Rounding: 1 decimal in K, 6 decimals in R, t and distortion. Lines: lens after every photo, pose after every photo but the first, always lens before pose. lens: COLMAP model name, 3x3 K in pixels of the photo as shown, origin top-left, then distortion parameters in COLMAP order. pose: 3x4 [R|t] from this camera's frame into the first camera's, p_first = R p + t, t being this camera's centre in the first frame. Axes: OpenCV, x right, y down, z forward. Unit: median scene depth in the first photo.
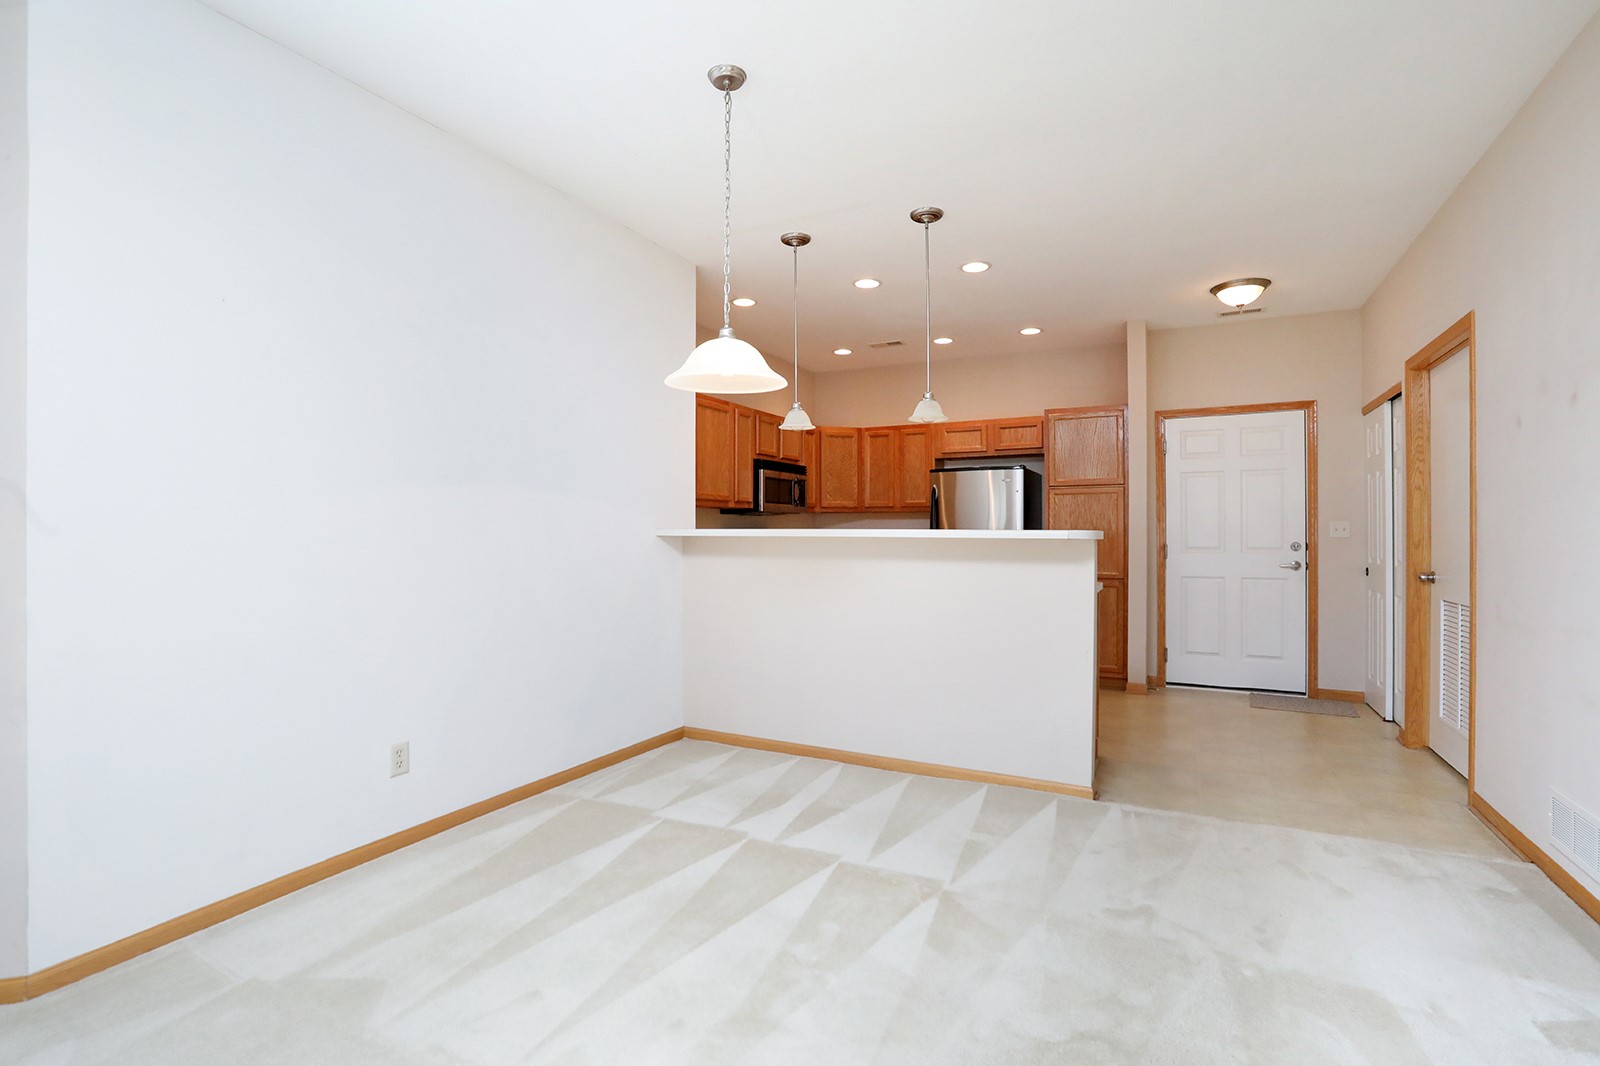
lens RADIAL K [[747.4, 0, 773.2], [0, 747.4, 535.1], [0, 0, 1]] dist [-0.064691, 0.027753]
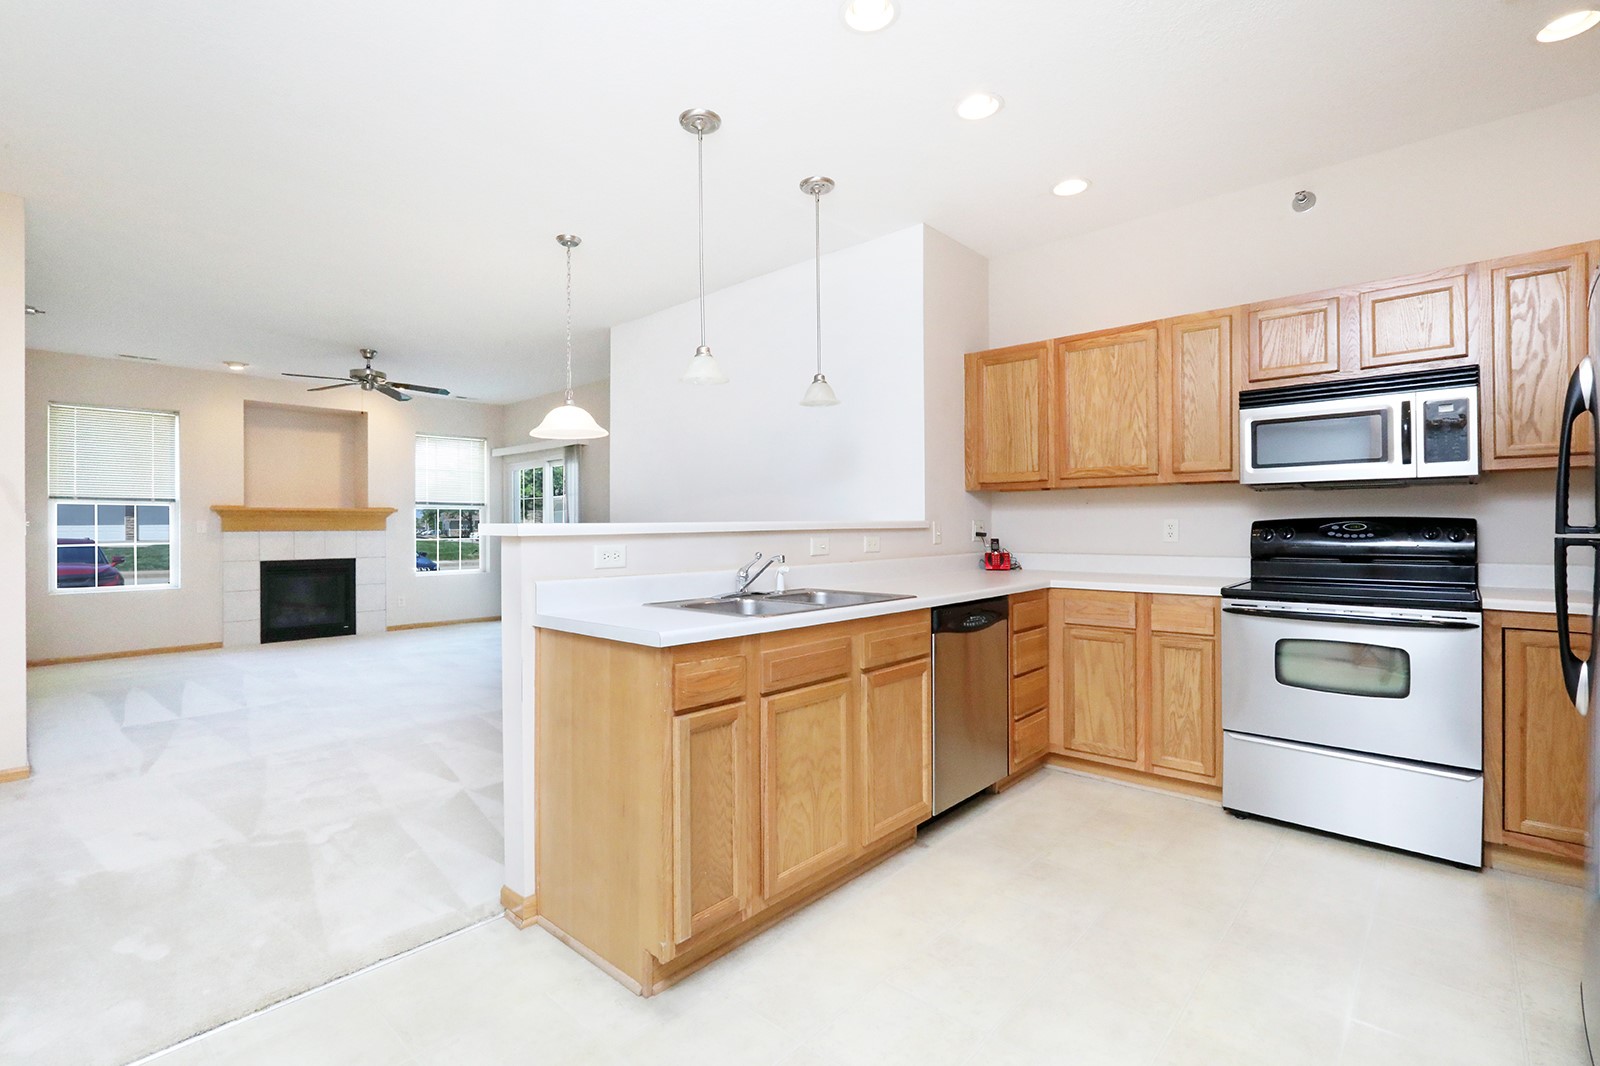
lens RADIAL K [[741.0, 0, 803.5], [0, 741.0, 525.7], [0, 0, 1]] dist [-0.001548, 0.000106]
pose [[-0.189536, -0.004289, -0.981864, 0.638357], [-0.001537, 0.999991, -0.004072, -0.001568], [0.981873, 0.000737, -0.189540, 0.865281]]
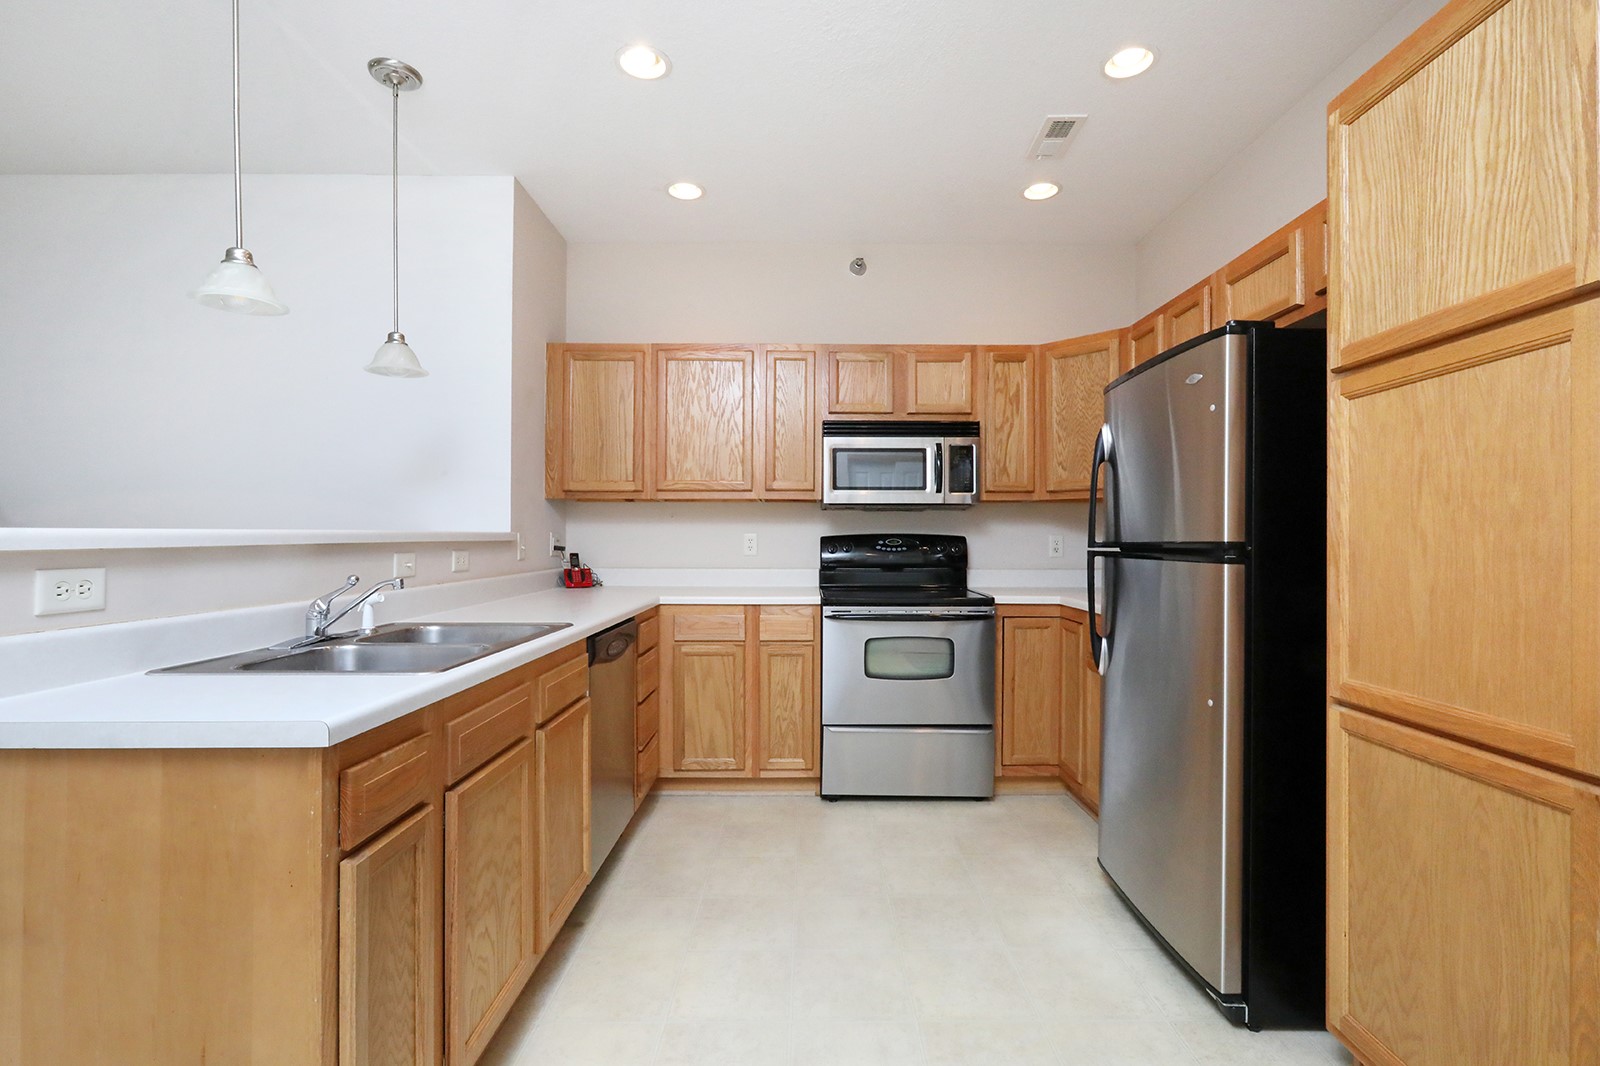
lens RADIAL K [[733.7, 0, 806.0], [0, 733.7, 538.7], [0, 0, 1]] dist [-0.023759, 0.026424]
pose [[0.524455, -0.004030, -0.851429, 0.540641], [-0.005573, 0.999951, -0.008166, -0.000642], [0.851420, 0.009028, 0.524407, 0.736075]]
